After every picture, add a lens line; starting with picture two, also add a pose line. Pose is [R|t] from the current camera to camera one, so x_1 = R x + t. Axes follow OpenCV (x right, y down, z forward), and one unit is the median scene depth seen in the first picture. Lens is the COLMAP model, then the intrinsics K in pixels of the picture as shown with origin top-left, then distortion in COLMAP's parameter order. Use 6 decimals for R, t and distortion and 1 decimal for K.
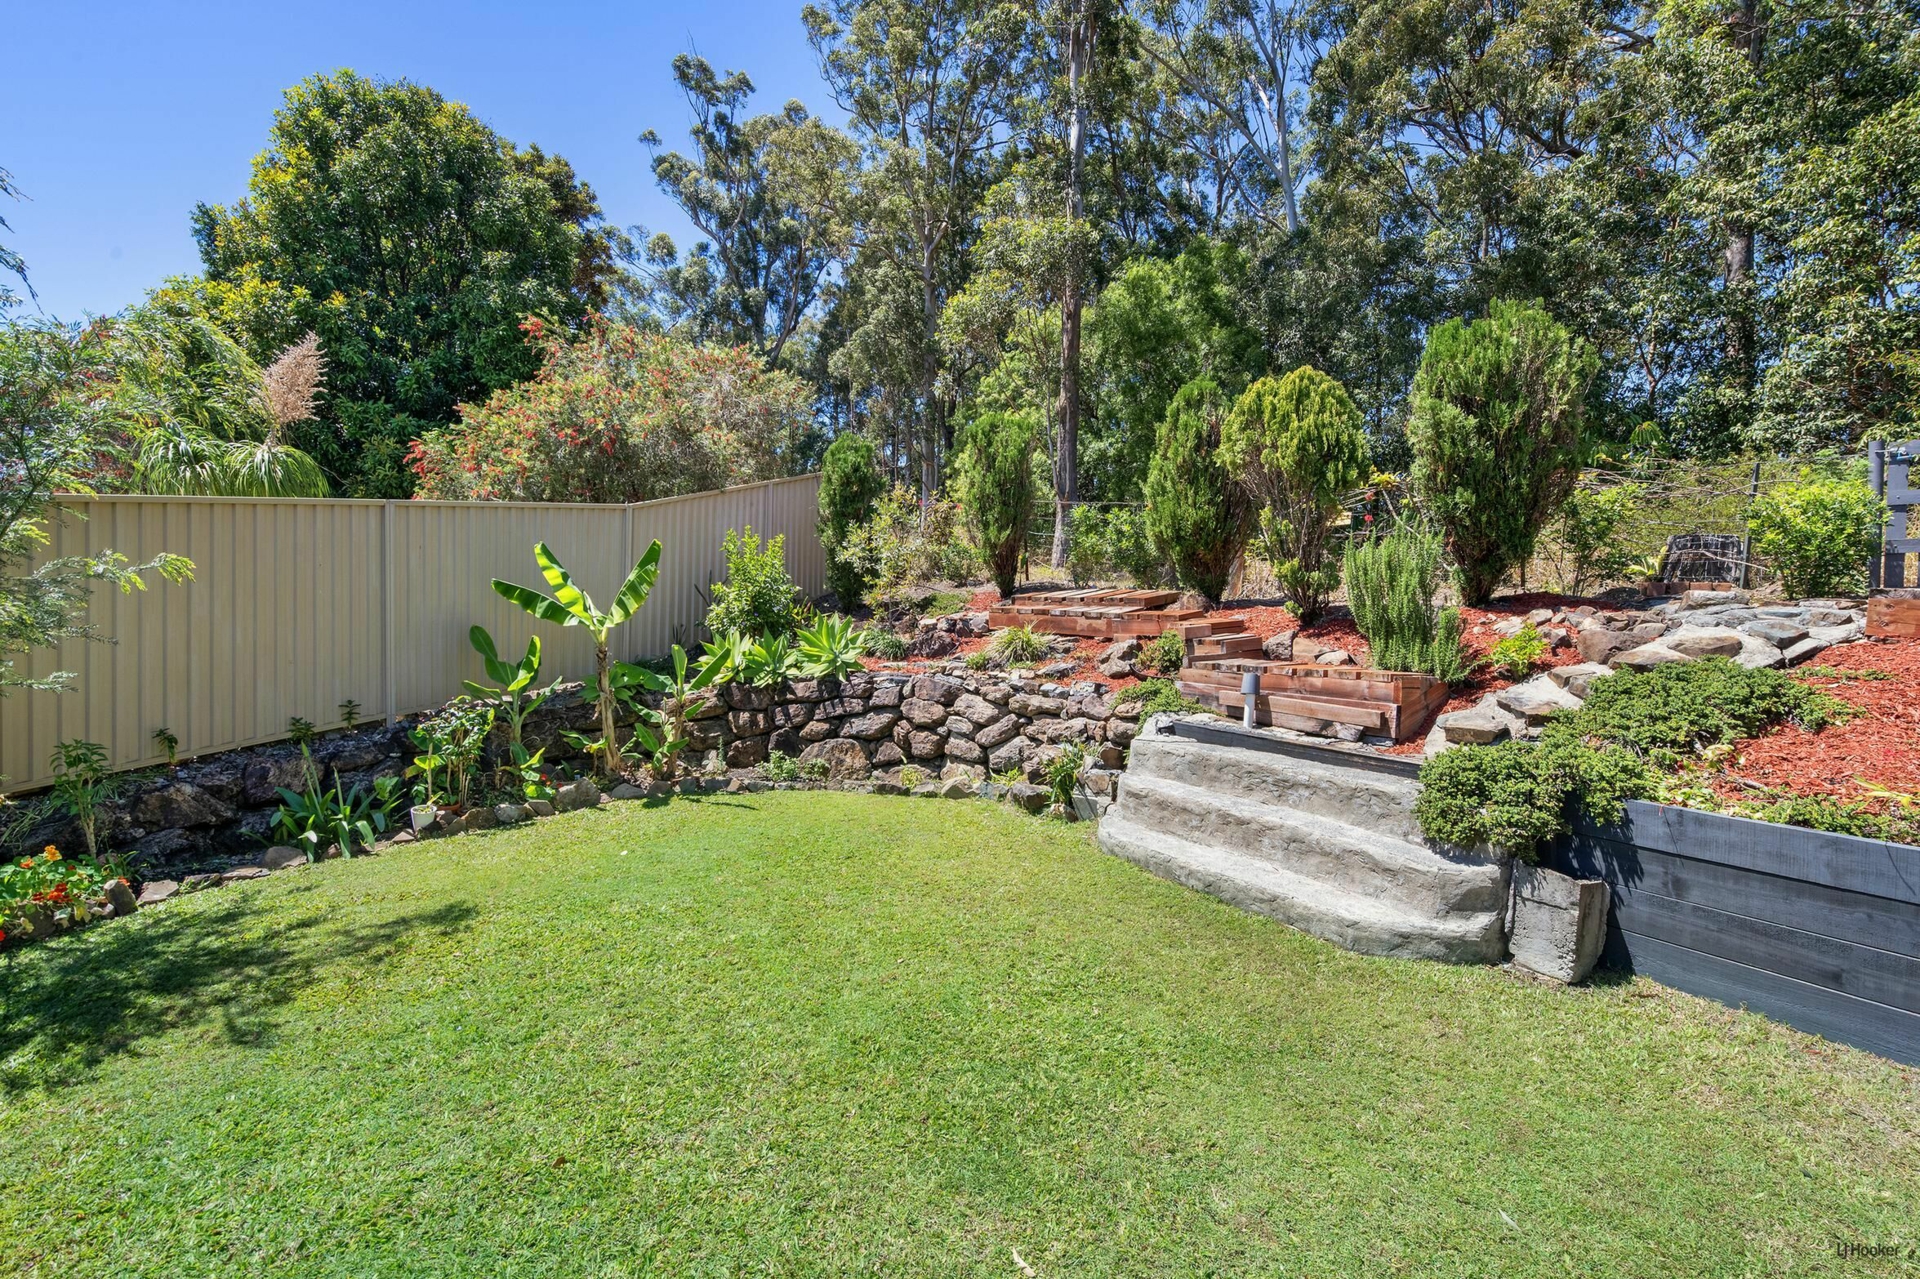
lens RADIAL K [[895.5, 0, 960.0], [0, 895.5, 639.5], [0, 0, 1]] dist [-0.000552, -0.000528]
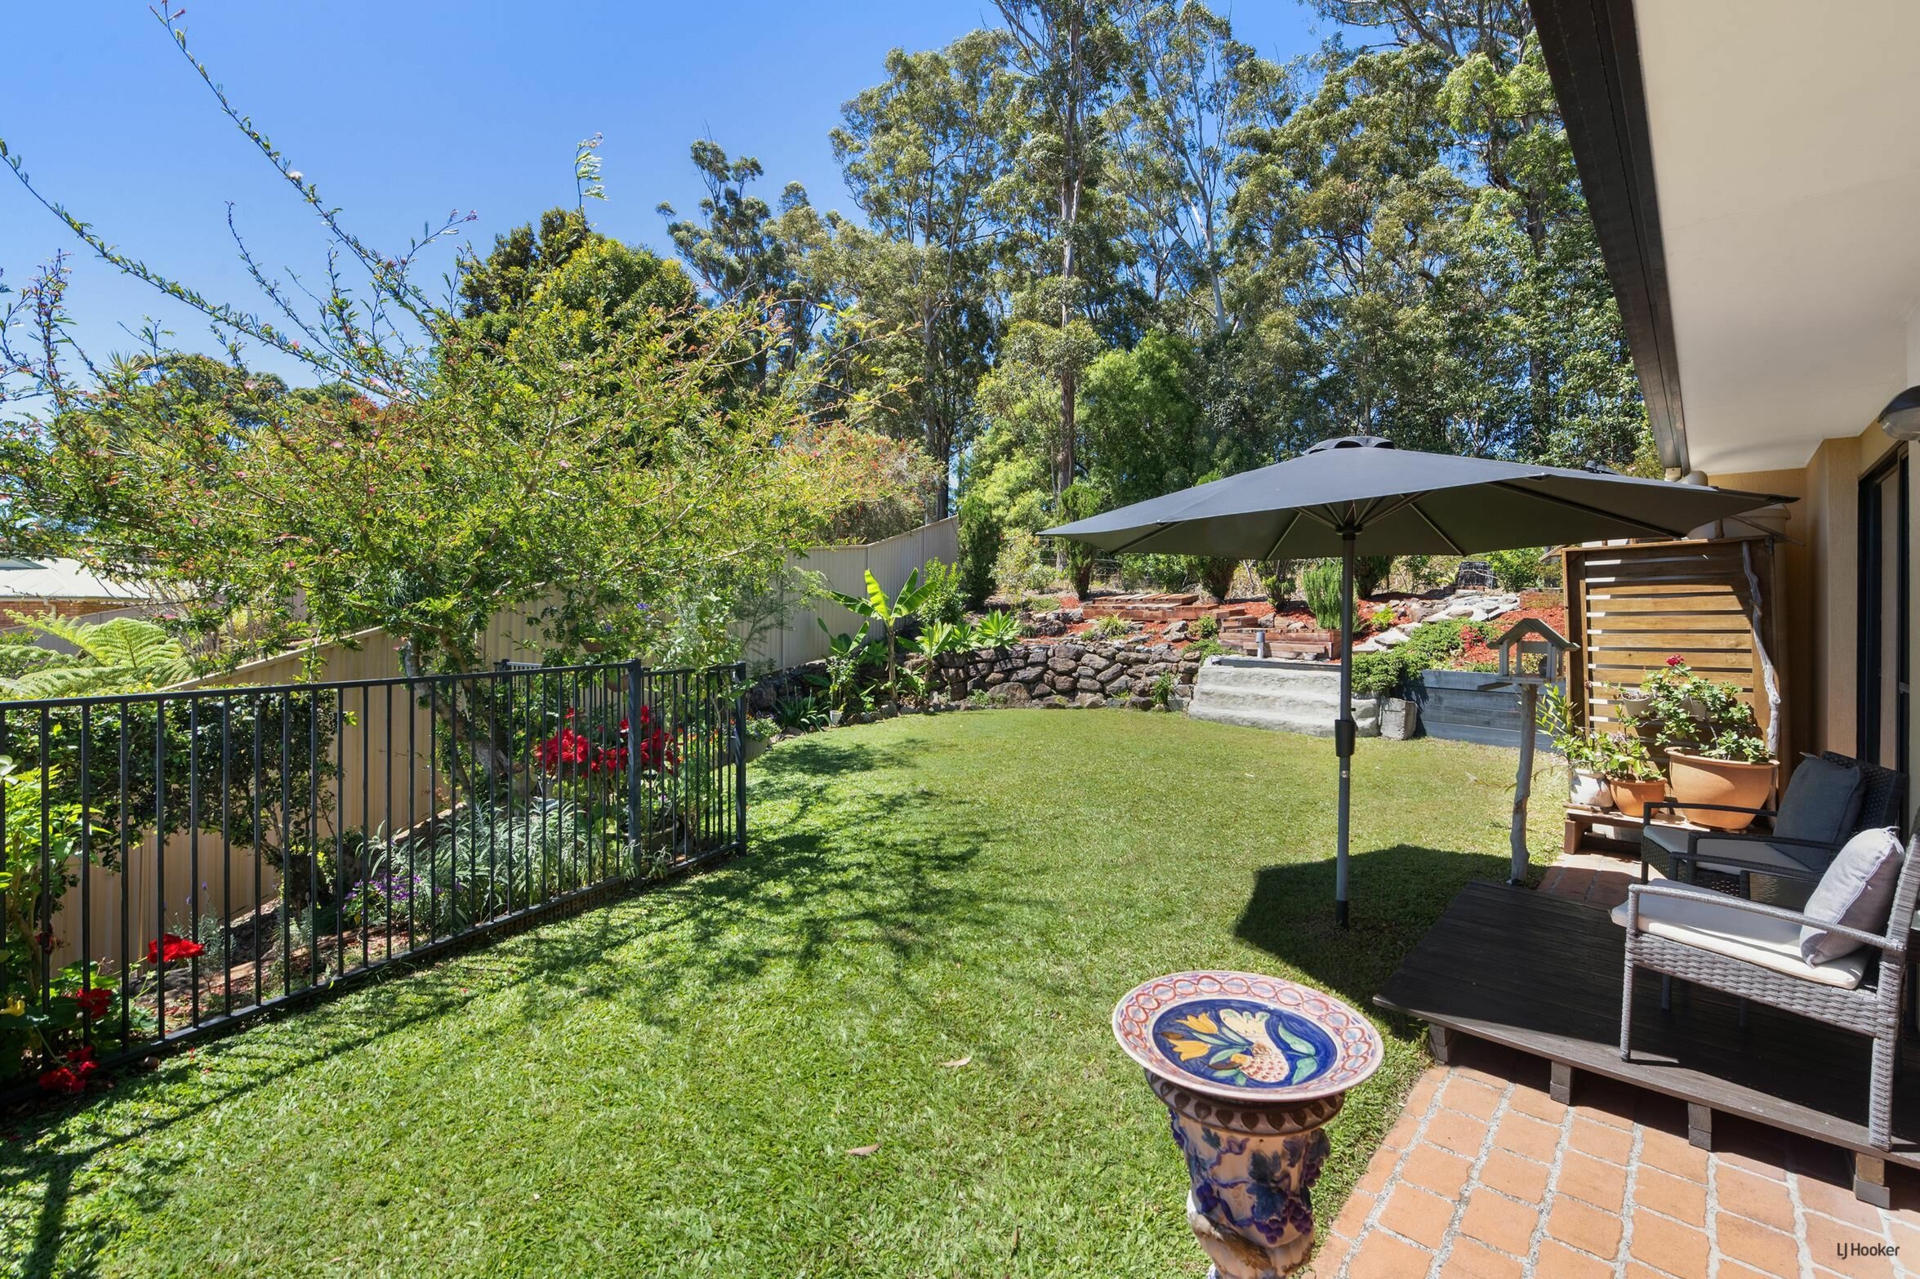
lens RADIAL K [[879.9, 0, 960.0], [0, 879.9, 639.5], [0, 0, 1]] dist [0.000204, 0.000117]
pose [[0.995354, -0.014004, 0.095258, -0.432786], [0.015249, 0.999807, -0.012351, 0.053643], [-0.095067, 0.013747, 0.995376, -0.736824]]
